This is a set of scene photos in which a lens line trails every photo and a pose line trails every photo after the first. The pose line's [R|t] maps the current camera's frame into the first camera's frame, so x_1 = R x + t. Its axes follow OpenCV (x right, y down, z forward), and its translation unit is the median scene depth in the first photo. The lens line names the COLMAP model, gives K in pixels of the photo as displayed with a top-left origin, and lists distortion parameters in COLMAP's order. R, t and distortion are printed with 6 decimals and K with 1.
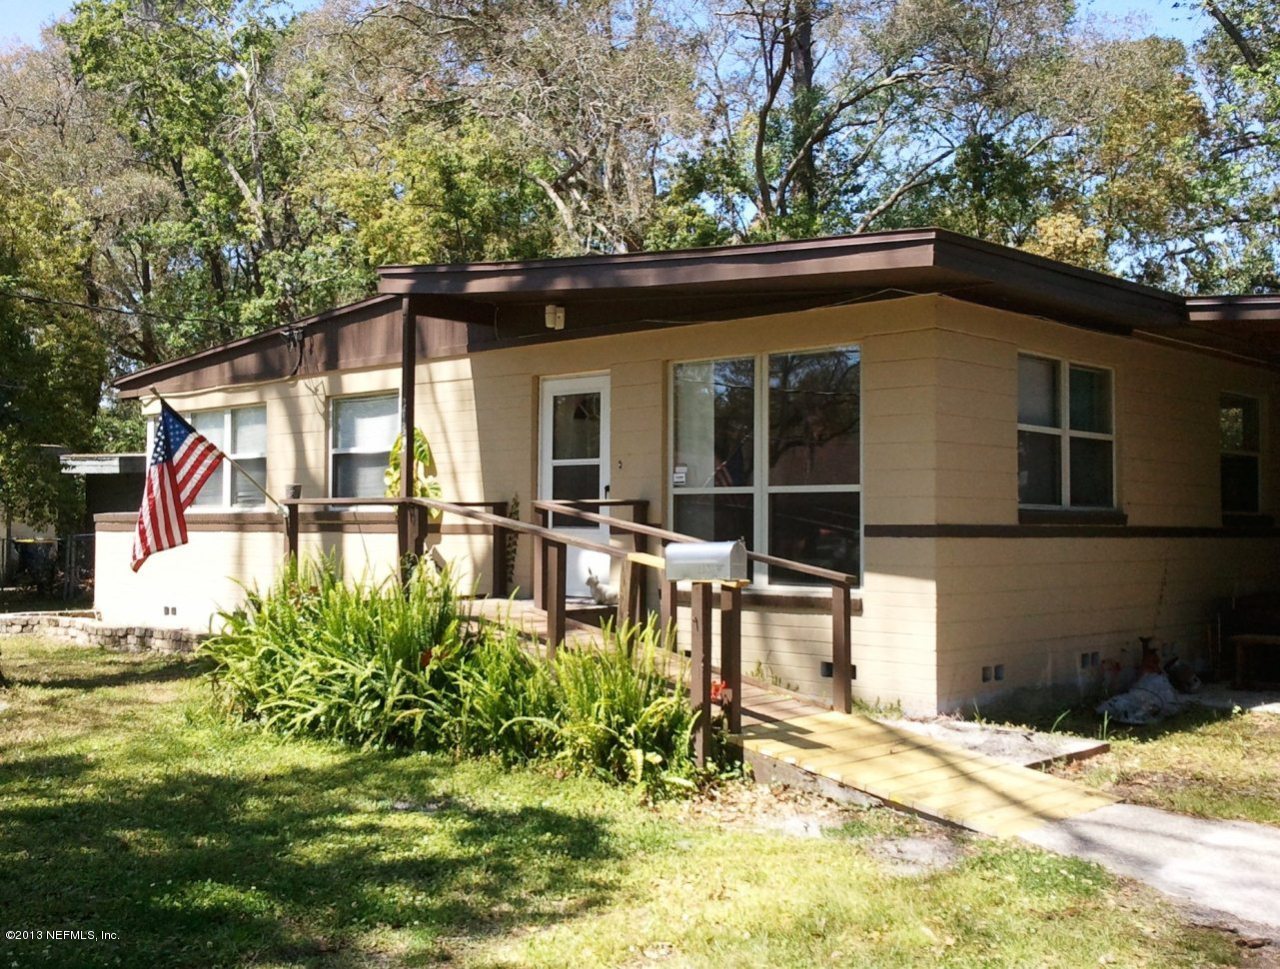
lens RADIAL K [[1333.5, 0, 640.0], [0, 1333.5, 484.5], [0, 0, 1]] dist [0.006329, 0.001707]
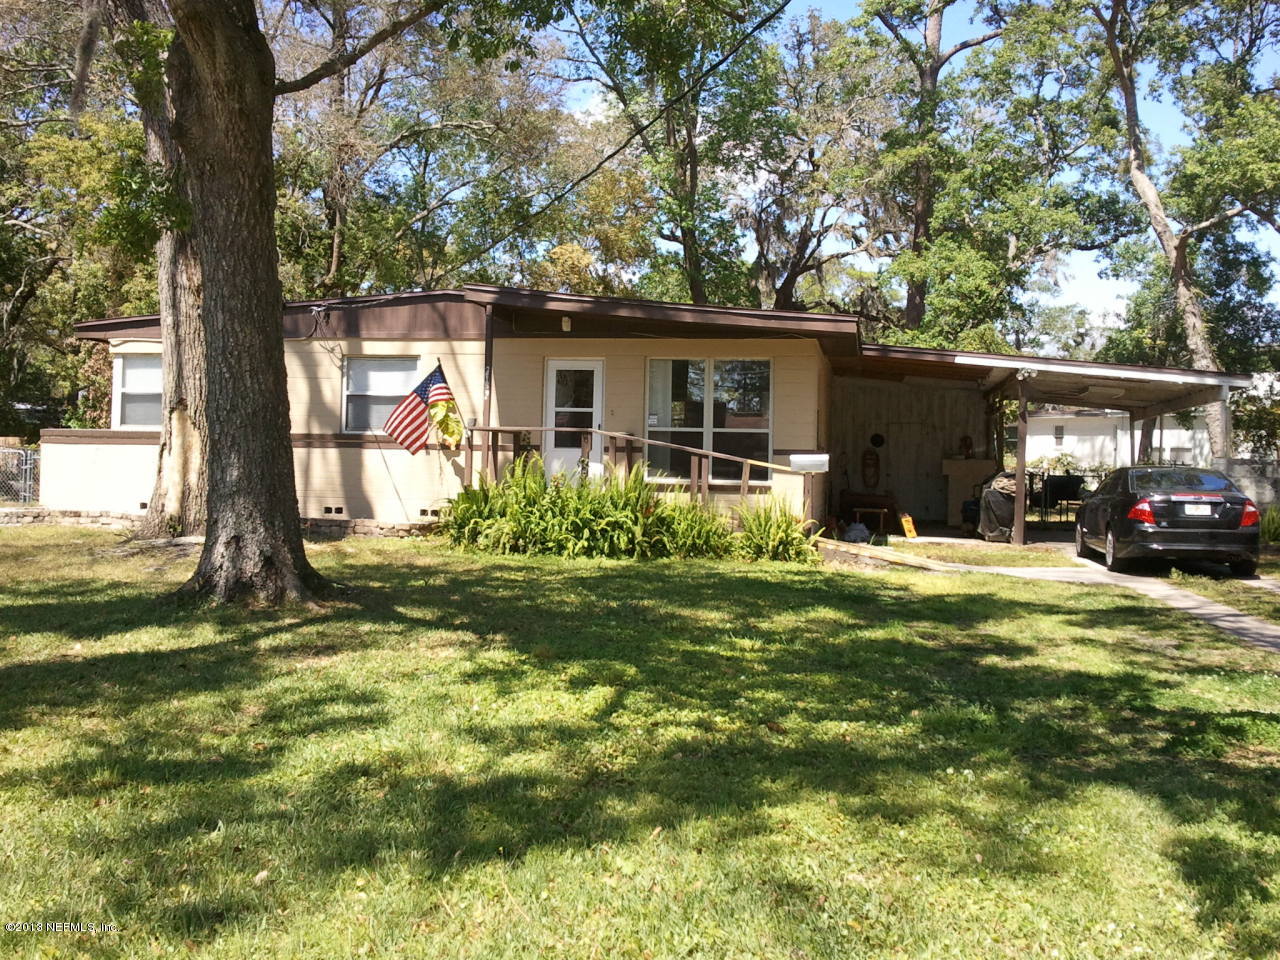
lens RADIAL K [[1260.0, 0, 630.8], [0, 1260.0, 447.6], [0, 0, 1]] dist [0.132744, -0.378700]
pose [[0.858239, 0.024159, 0.512682, -0.814138], [-0.033996, 0.999374, 0.009817, 0.013422], [-0.512124, -0.025854, 0.858522, -0.426788]]
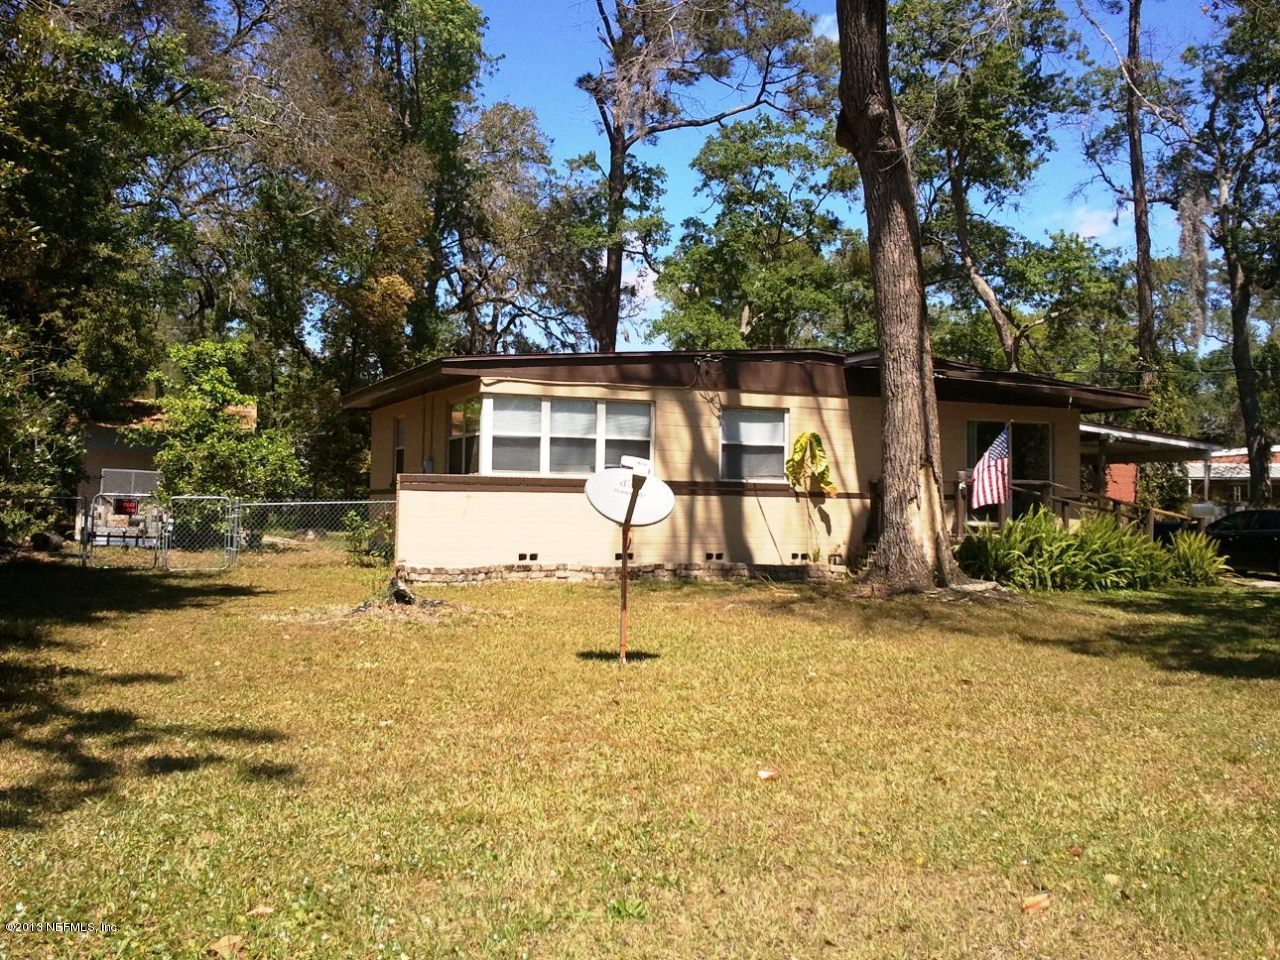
lens RADIAL K [[1260.0, 0, 630.8], [0, 1260.0, 447.6], [0, 0, 1]] dist [0.132744, -0.378700]
pose [[0.422606, 0.048847, 0.904996, -1.891102], [-0.040399, 0.998569, -0.035032, 0.043171], [-0.905413, -0.021756, 0.423974, 0.589995]]
